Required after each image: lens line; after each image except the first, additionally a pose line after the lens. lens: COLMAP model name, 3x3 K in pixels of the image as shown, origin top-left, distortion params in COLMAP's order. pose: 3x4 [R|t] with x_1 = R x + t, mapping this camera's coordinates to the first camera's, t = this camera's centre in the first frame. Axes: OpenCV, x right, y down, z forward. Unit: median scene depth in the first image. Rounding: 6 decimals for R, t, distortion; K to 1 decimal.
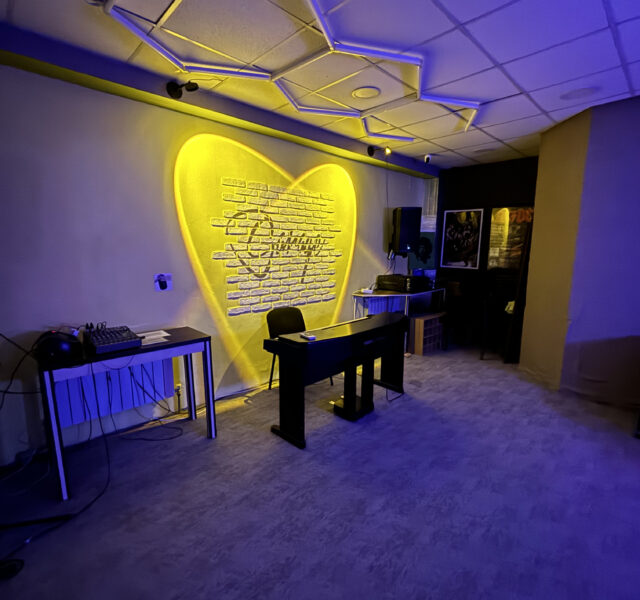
lens RADIAL K [[338.5, 0, 330.0], [0, 338.5, 301.7], [0, 0, 1]] dist [0.056952, -0.056557]
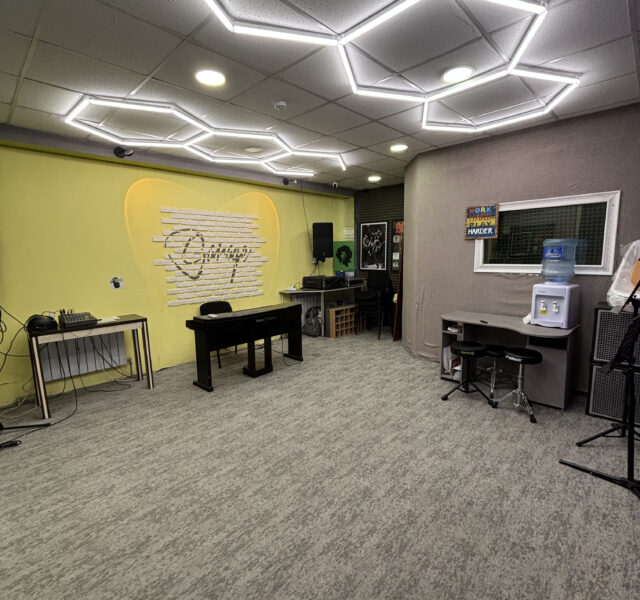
lens RADIAL K [[338.5, 0, 330.0], [0, 338.5, 301.7], [0, 0, 1]] dist [0.056952, -0.056557]
pose [[0.999531, -0.023584, 0.019513, 0.294747], [0.023901, 0.999583, -0.016202, 0.053437], [-0.019123, 0.016660, 0.999678, -0.350558]]
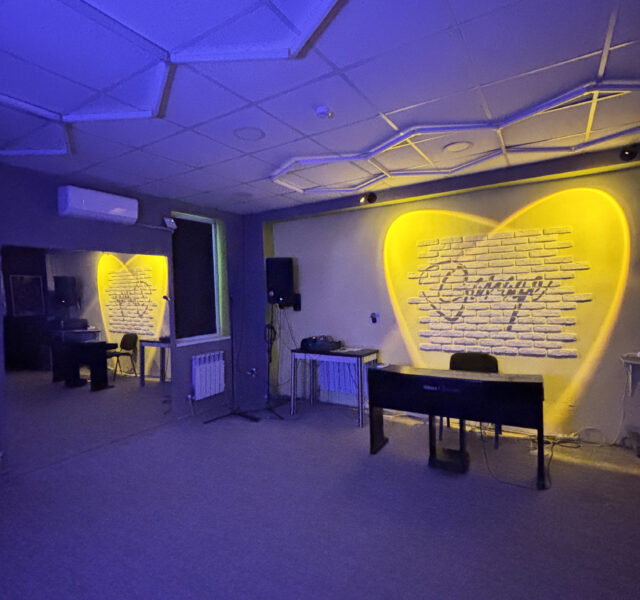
lens RADIAL K [[382.5, 0, 320.0], [0, 382.5, 300.0], [0, 0, 1]] dist [-0.002522, -0.000584]
pose [[0.214568, 0.005780, -0.976692, 0.876074], [-0.128303, 0.991484, -0.022319, -0.054033], [0.968245, 0.130101, 0.213482, 0.310651]]
